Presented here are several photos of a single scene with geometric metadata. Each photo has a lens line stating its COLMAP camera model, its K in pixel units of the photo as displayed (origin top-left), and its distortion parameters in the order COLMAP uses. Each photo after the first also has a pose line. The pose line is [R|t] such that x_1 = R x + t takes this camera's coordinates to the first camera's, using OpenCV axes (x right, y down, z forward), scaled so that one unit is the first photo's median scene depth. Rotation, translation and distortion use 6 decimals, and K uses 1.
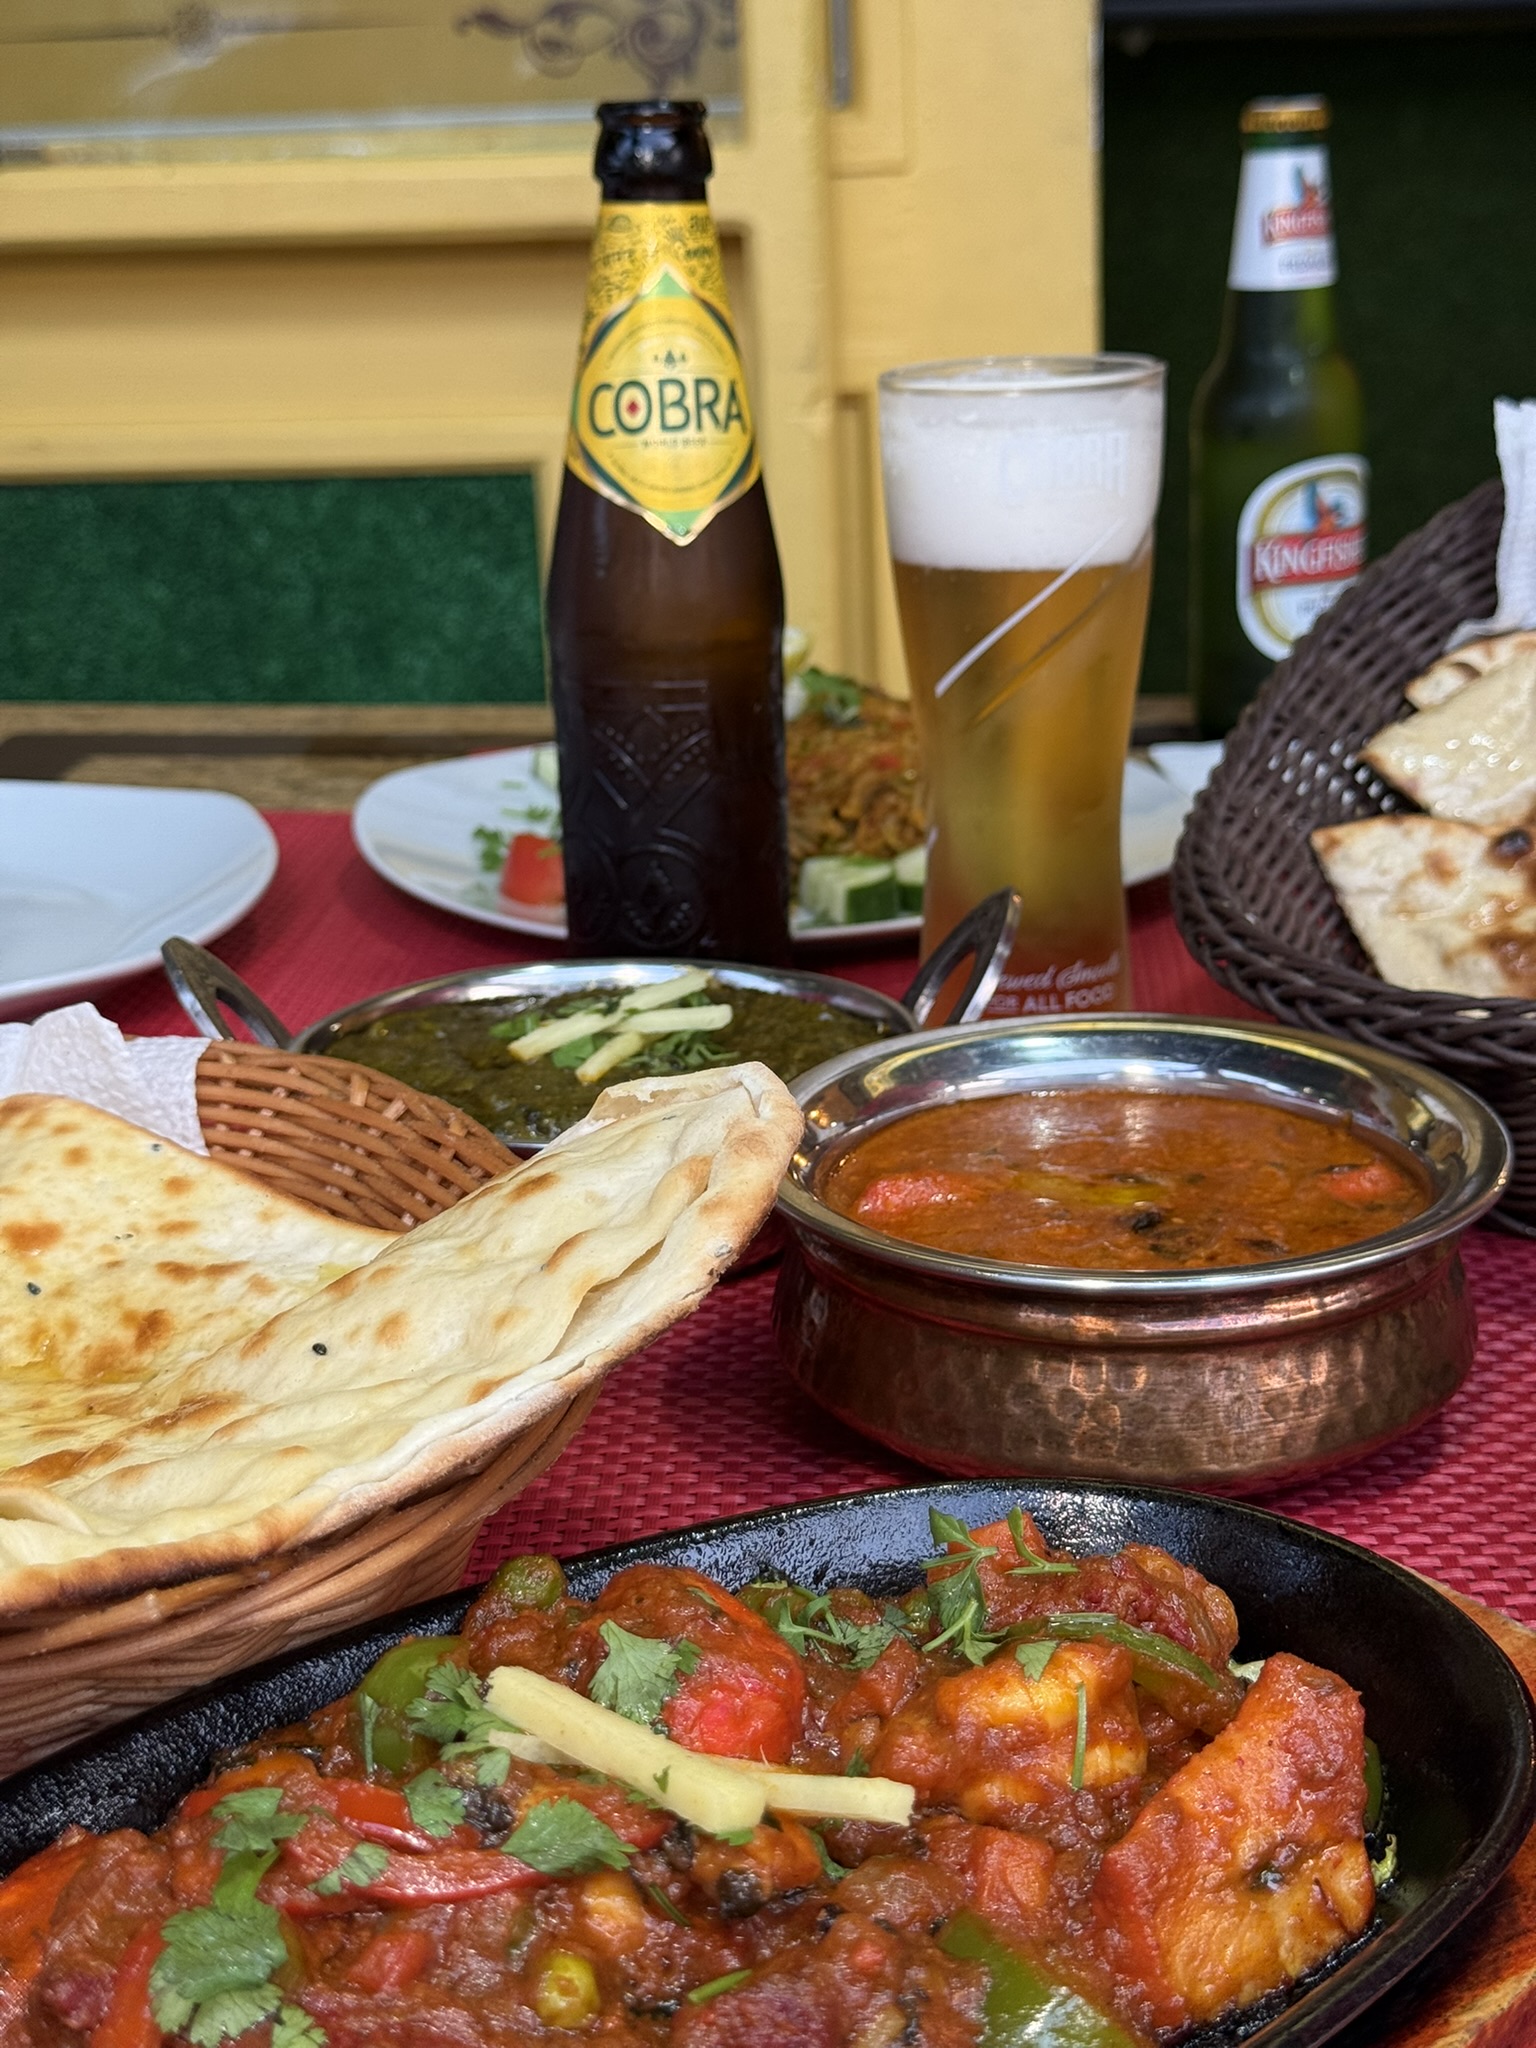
lens RADIAL K [[2830.3, 0, 768.0], [0, 2830.3, 1024.0], [0, 0, 1]] dist [0.056277, 0.116891]
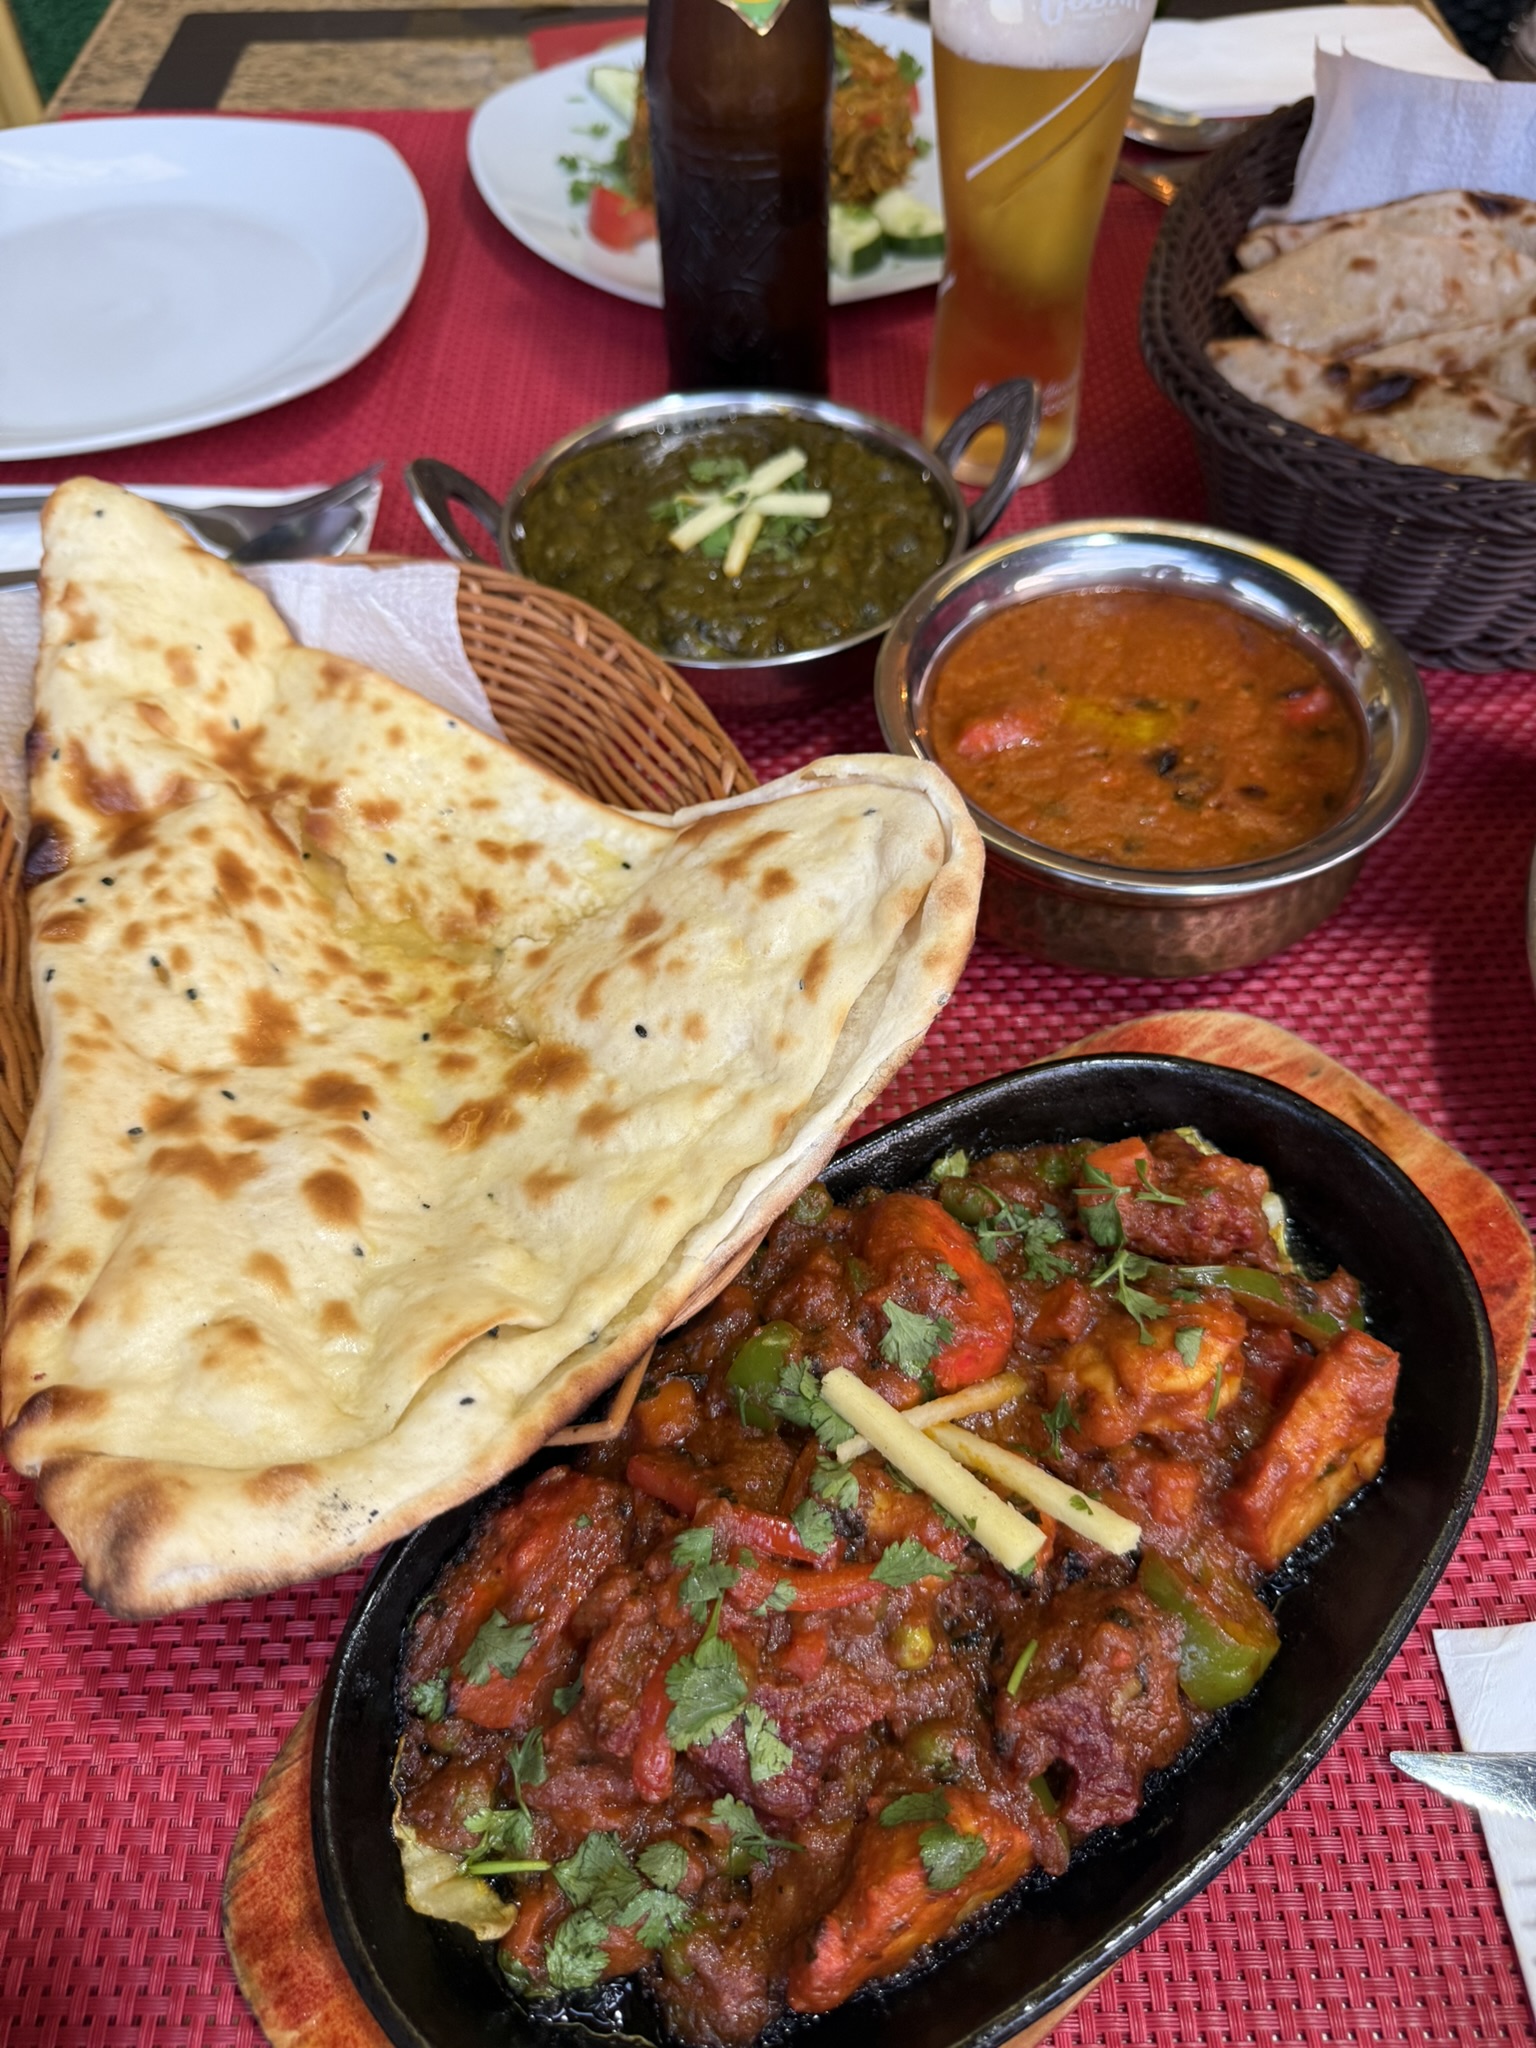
lens RADIAL K [[1417.2, 0, 768.0], [0, 1417.2, 1024.0], [0, 0, 1]] dist [0.091732, -0.181959]
pose [[0.997504, -0.052316, 0.047411, -0.107546], [0.014479, 0.808826, 0.587869, -0.251896], [-0.069102, -0.585716, 0.807566, 0.360844]]
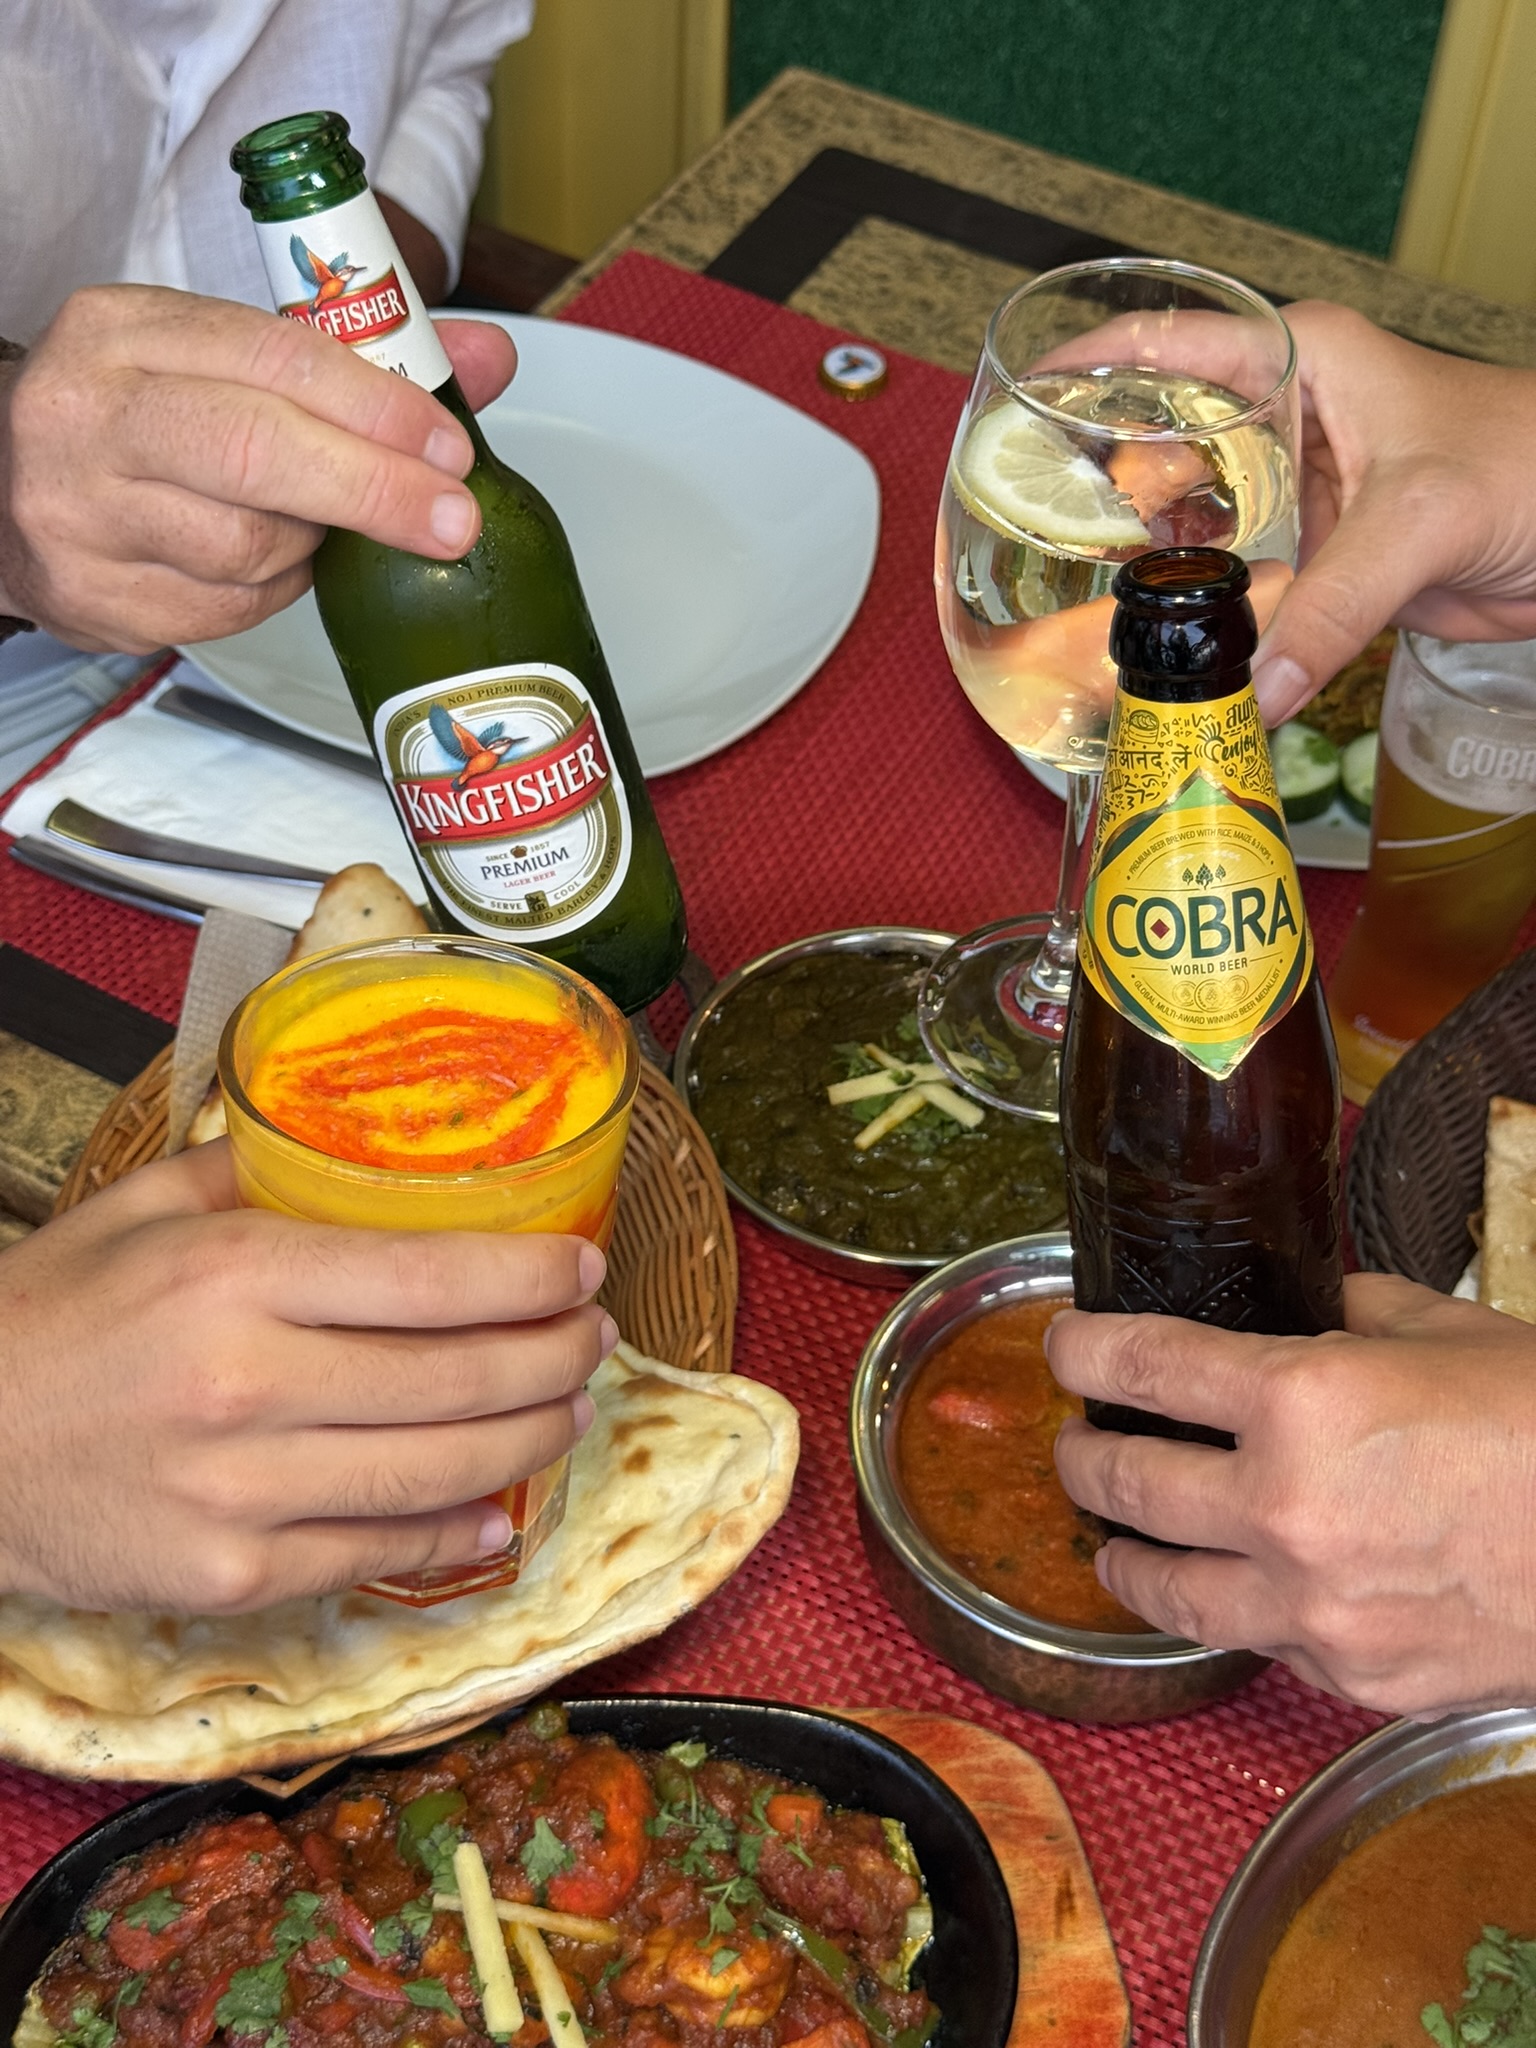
lens RADIAL K [[2830.3, 0, 768.0], [0, 2830.3, 1024.0], [0, 0, 1]] dist [0.056277, 0.116891]
pose [[0.903843, 0.336078, -0.264801, 0.285324], [-0.168366, 0.848327, 0.501990, -0.856821], [0.393345, -0.409136, 0.823339, -0.176580]]
